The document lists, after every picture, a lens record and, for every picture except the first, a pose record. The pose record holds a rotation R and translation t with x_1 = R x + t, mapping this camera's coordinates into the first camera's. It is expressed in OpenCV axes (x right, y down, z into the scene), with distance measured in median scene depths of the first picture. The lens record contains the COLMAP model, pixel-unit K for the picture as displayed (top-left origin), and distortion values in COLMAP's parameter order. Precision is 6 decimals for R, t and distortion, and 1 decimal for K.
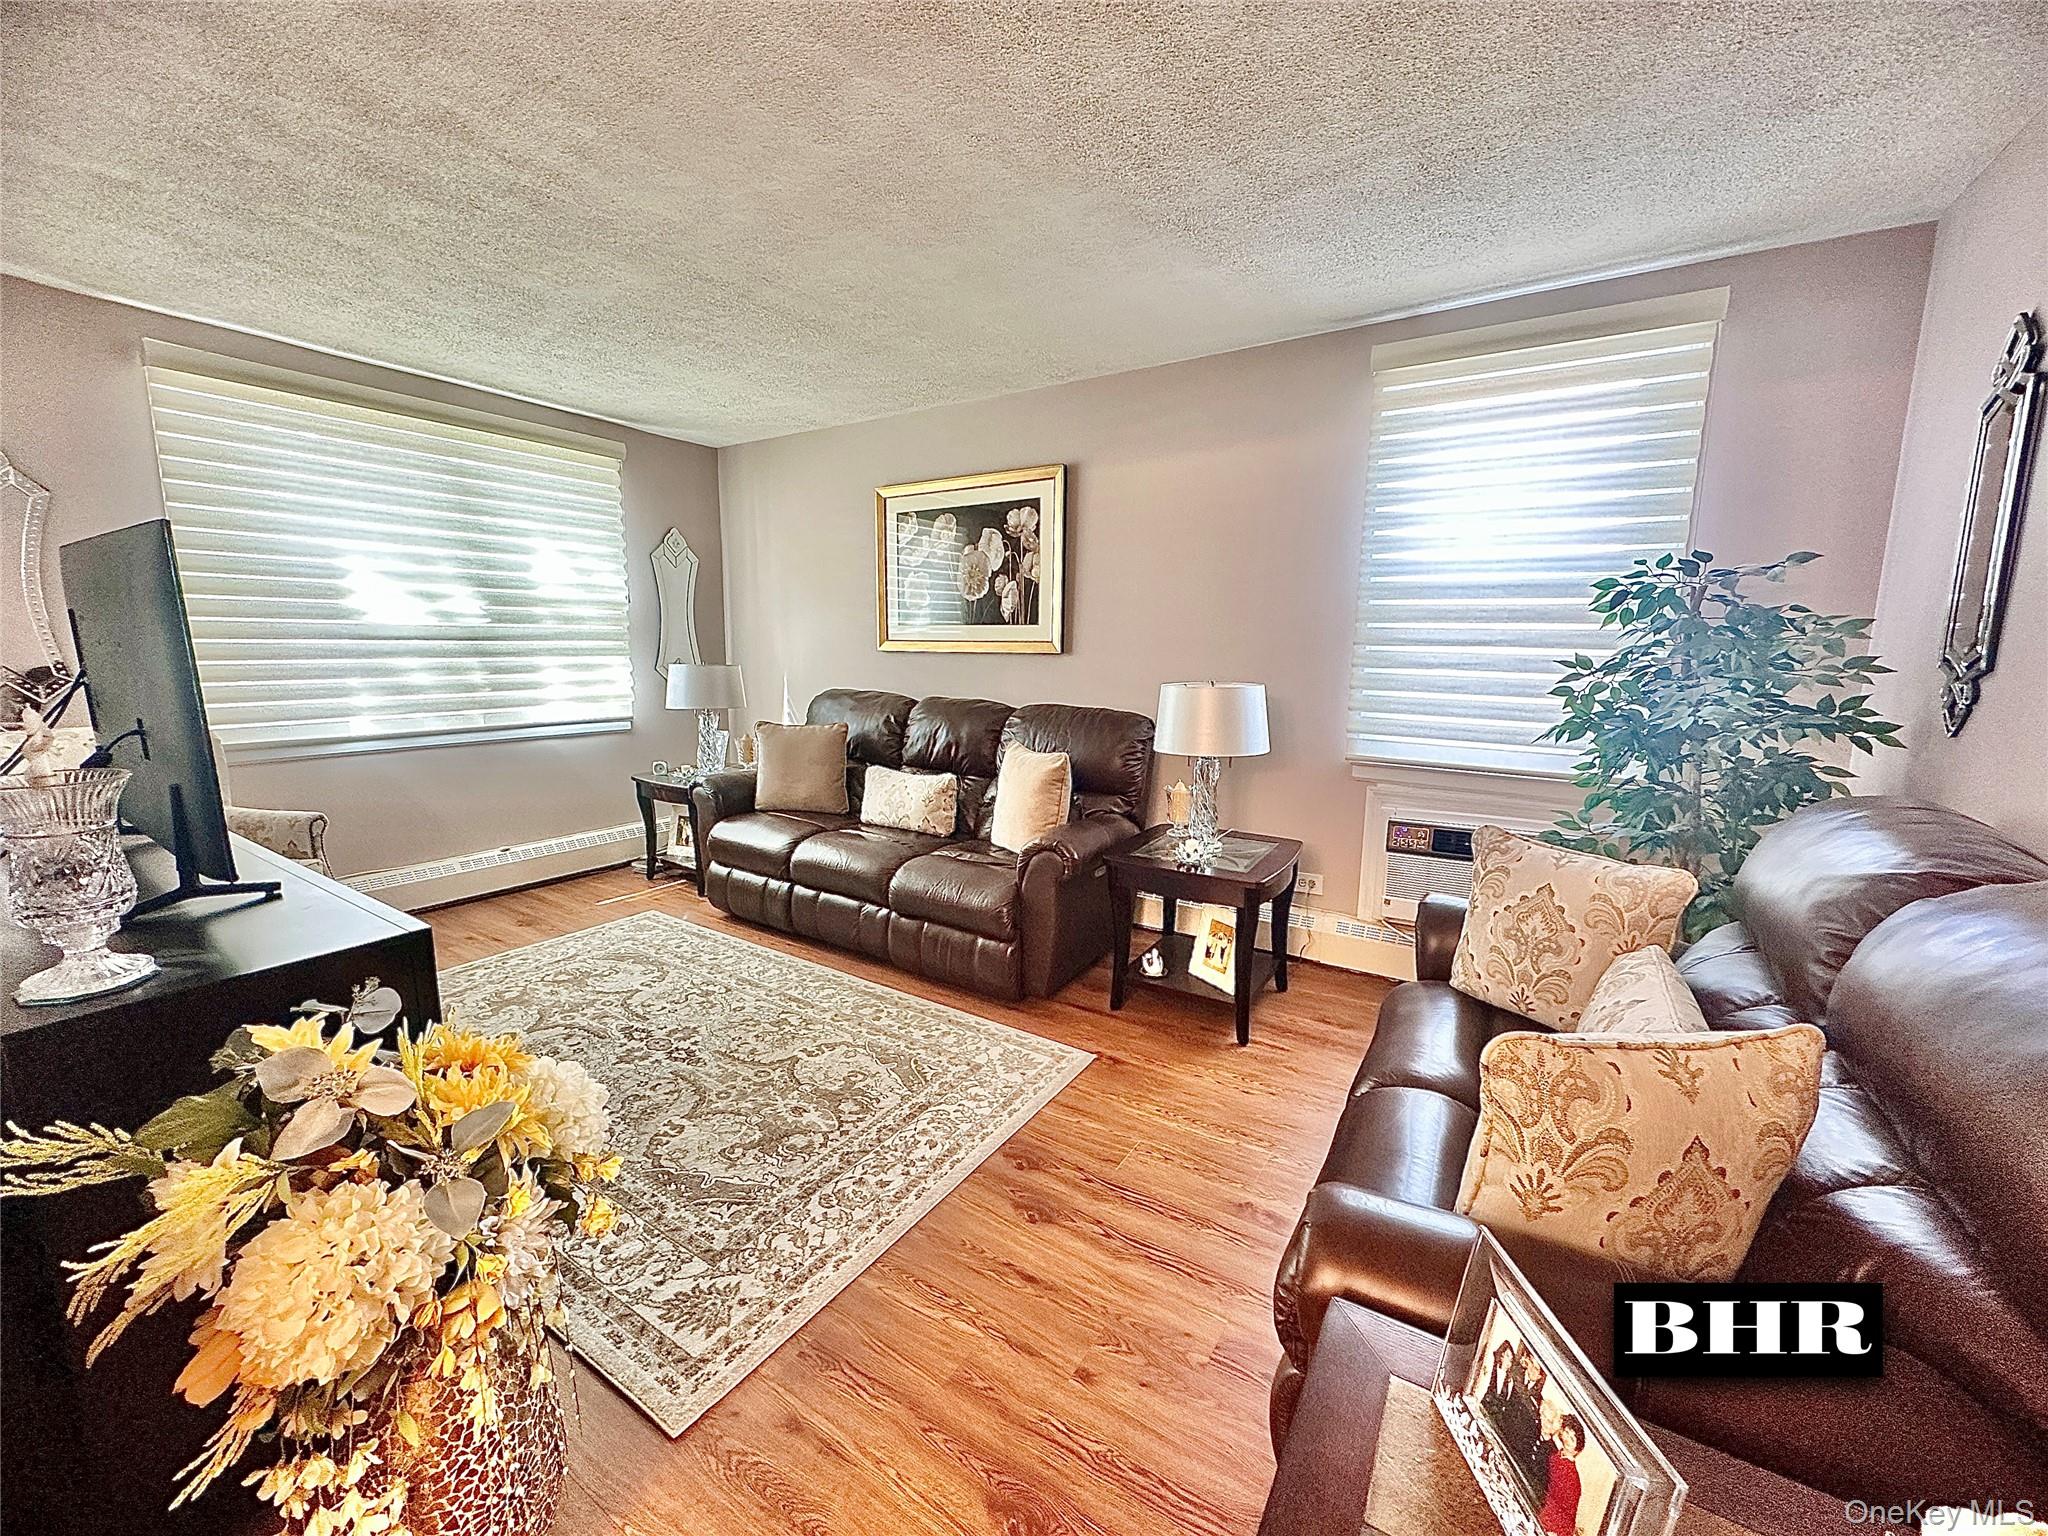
lens RADIAL K [[812.0, 0, 1017.4], [0, 812.0, 769.9], [0, 0, 1]] dist [-0.004867, 0.000282]
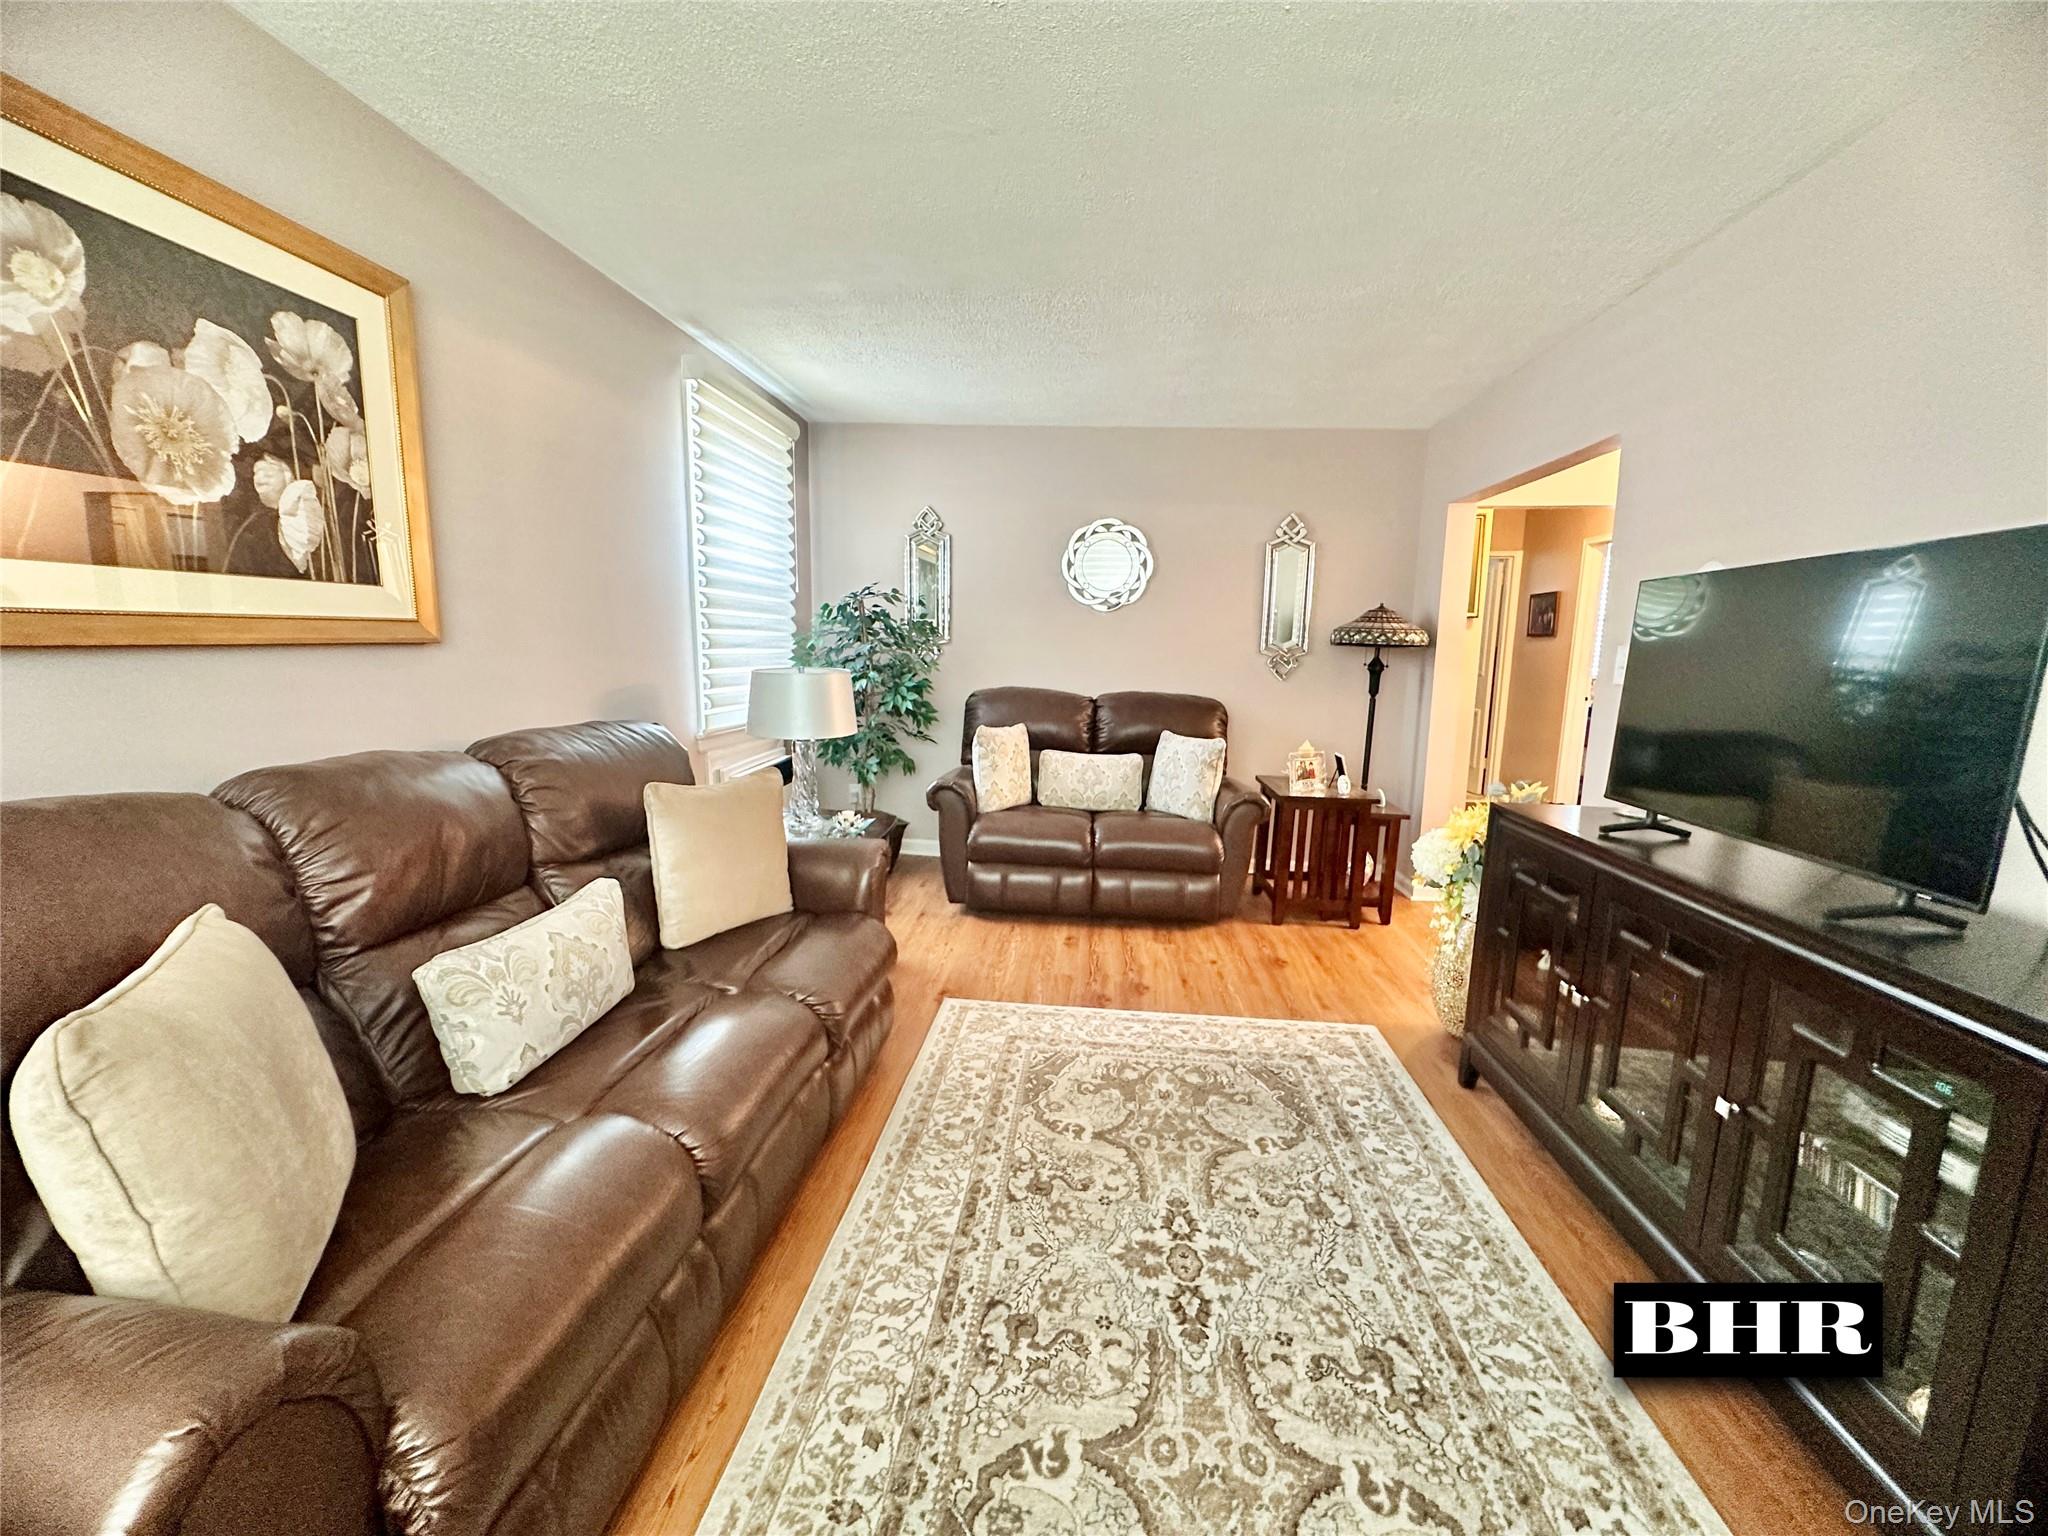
lens RADIAL K [[812.0, 0, 1023.1], [0, 812.0, 768.6], [0, 0, 1]] dist [-0.004867, 0.000282]
pose [[-0.460386, -0.161610, 0.872884, -0.604420], [0.109812, 0.965369, 0.236652, -0.145866], [-0.880901, 0.204804, -0.426696, 0.894095]]
